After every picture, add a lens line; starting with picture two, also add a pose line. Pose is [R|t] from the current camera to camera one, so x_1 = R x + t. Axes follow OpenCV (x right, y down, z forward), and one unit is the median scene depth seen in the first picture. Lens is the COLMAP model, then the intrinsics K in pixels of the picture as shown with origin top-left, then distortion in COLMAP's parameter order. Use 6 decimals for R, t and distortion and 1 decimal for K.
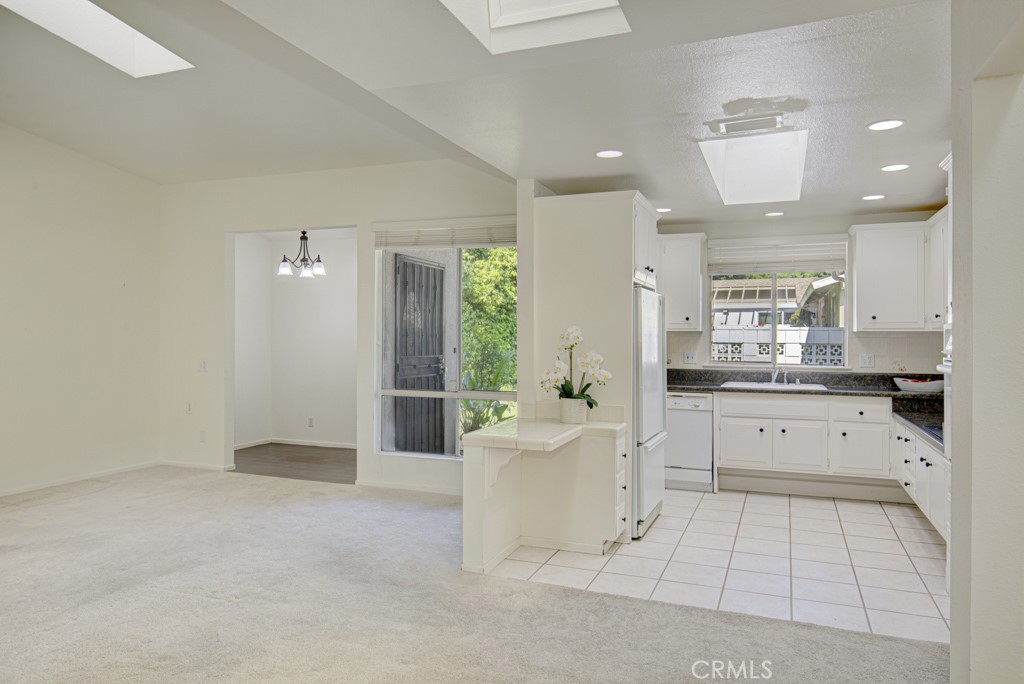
lens RADIAL K [[683.8, 0, 513.8], [0, 683.8, 336.6], [0, 0, 1]] dist [0.018459, -0.026326]
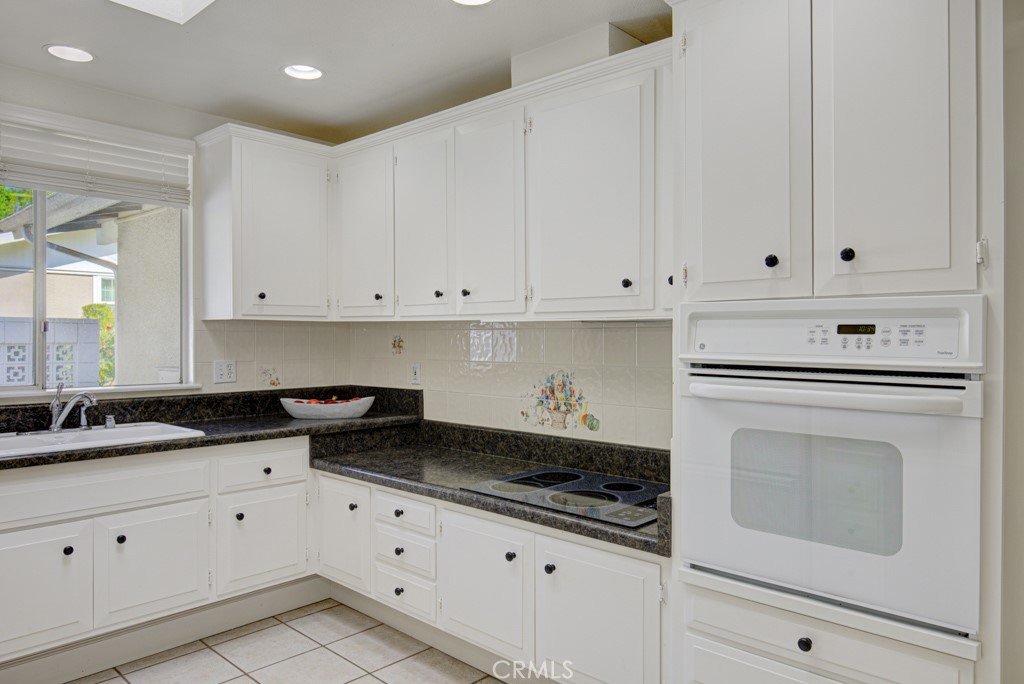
lens RADIAL K [[683.8, 0, 518.1], [0, 683.8, 339.4], [0, 0, 1]] dist [0.018459, -0.026326]
pose [[0.355492, -0.007734, 0.934647, 0.065481], [-0.001645, 0.999959, 0.008900, 0.002674], [-0.934678, -0.004701, 0.355464, 0.565327]]
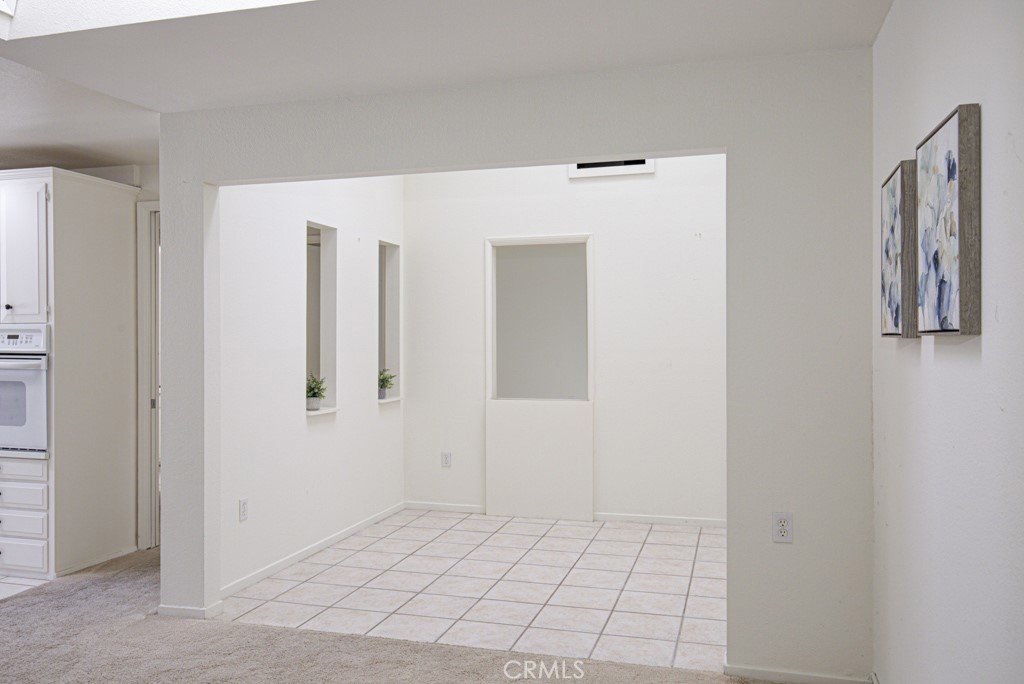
lens RADIAL K [[809.5, 0, 516.1], [0, 809.5, 338.8], [0, 0, 1]] dist [0.002109, -0.002355]
pose [[-0.099516, -0.007950, 0.995004, -0.444977], [-0.001076, 0.999968, 0.007882, -0.003658], [-0.995035, -0.000286, -0.099521, 0.147165]]
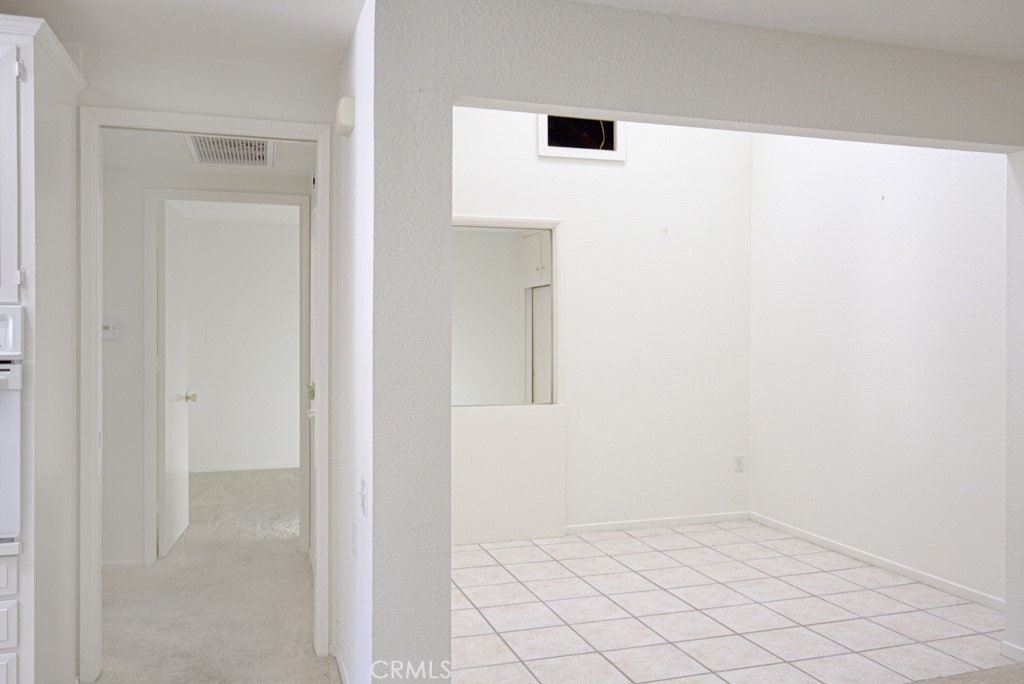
lens RADIAL K [[809.5, 0, 512.6], [0, 809.5, 336.3], [0, 0, 1]] dist [0.002109, -0.002355]
pose [[-0.634646, -0.008228, 0.772759, -0.131021], [-0.006721, 0.999964, 0.005128, 0.000741], [-0.772774, -0.001939, -0.634678, 0.568470]]
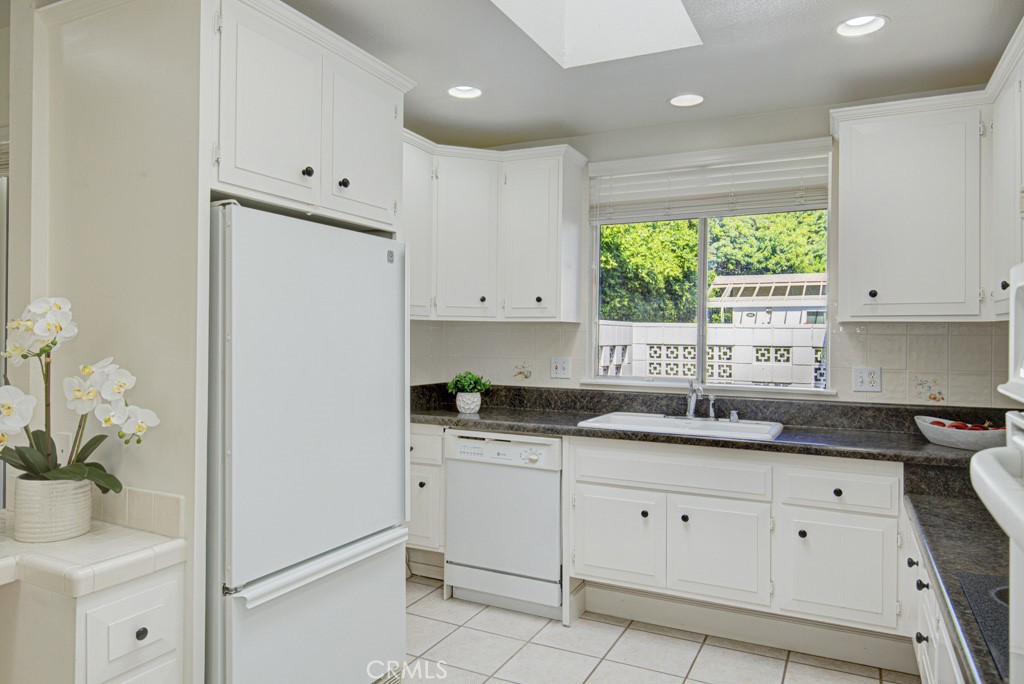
lens RADIAL K [[683.8, 0, 515.8], [0, 683.8, 340.7], [0, 0, 1]] dist [0.018459, -0.026326]
pose [[0.996729, 0.005614, -0.080626, 0.290934], [-0.005238, 0.999974, 0.004869, 0.004609], [0.080651, -0.004431, 0.996733, 0.459263]]
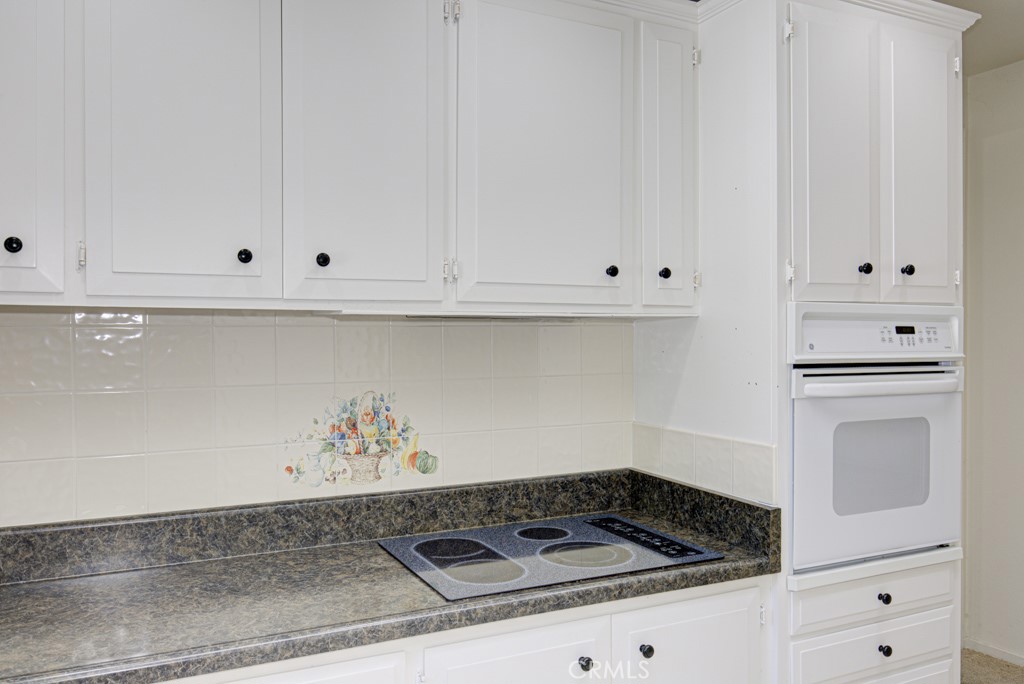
lens RADIAL K [[809.5, 0, 508.3], [0, 809.5, 343.1], [0, 0, 1]] dist [0.002109, -0.002355]
pose [[-0.741219, -0.008365, 0.671211, 0.234856], [0.000059, 0.999922, 0.012527, 0.002304], [-0.671263, 0.009325, -0.741161, 0.944483]]
